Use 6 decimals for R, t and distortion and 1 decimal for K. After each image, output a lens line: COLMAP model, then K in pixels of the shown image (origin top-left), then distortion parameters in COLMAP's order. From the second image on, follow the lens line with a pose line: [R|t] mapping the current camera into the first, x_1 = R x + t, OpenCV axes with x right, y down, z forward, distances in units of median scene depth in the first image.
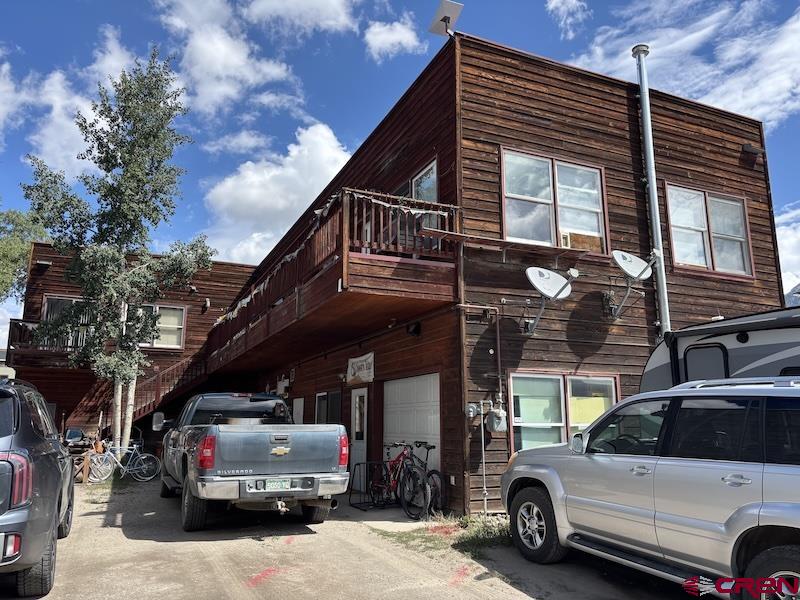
lens RADIAL K [[611.4, 0, 400.0], [0, 611.4, 300.0], [0, 0, 1]] dist [0.068530, -0.104672]
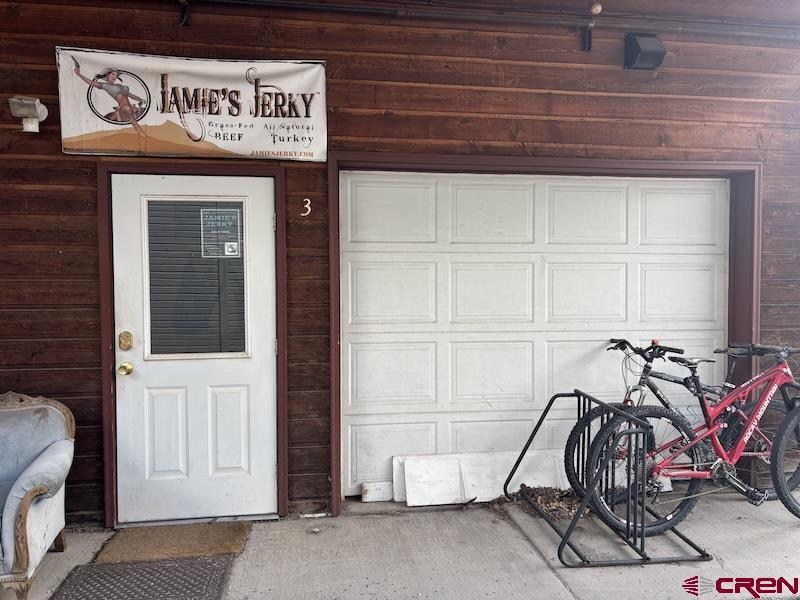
lens RADIAL K [[611.4, 0, 400.0], [0, 611.4, 300.0], [0, 0, 1]] dist [0.068530, -0.104672]
pose [[0.267166, -0.038528, 0.962880, -0.317710], [-0.195448, 0.976267, 0.093294, 0.158466], [-0.943622, -0.213118, 0.253295, 0.847192]]
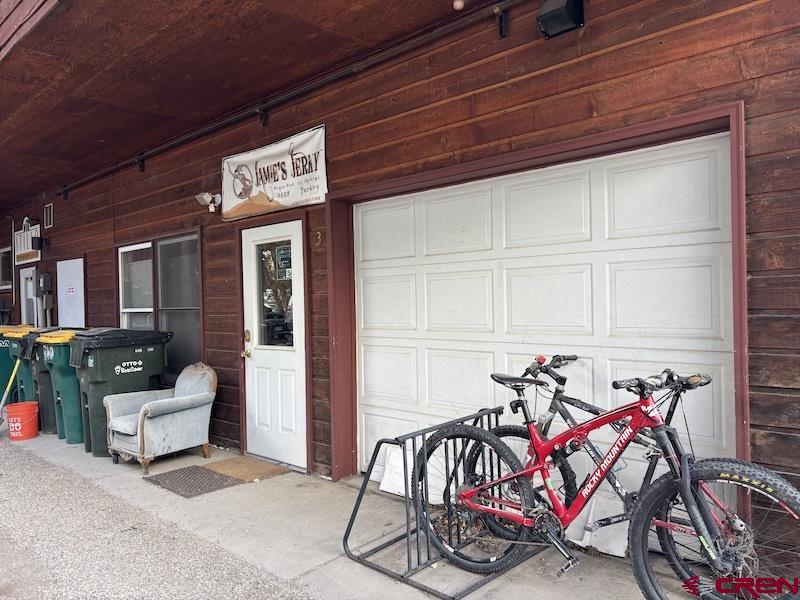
lens RADIAL K [[611.4, 0, 400.0], [0, 611.4, 300.0], [0, 0, 1]] dist [0.068530, -0.104672]
pose [[0.927432, -0.027918, 0.372947, -0.142354], [-0.047890, 0.980135, 0.192463, 0.113076], [-0.370912, -0.196357, 0.907672, 0.599155]]
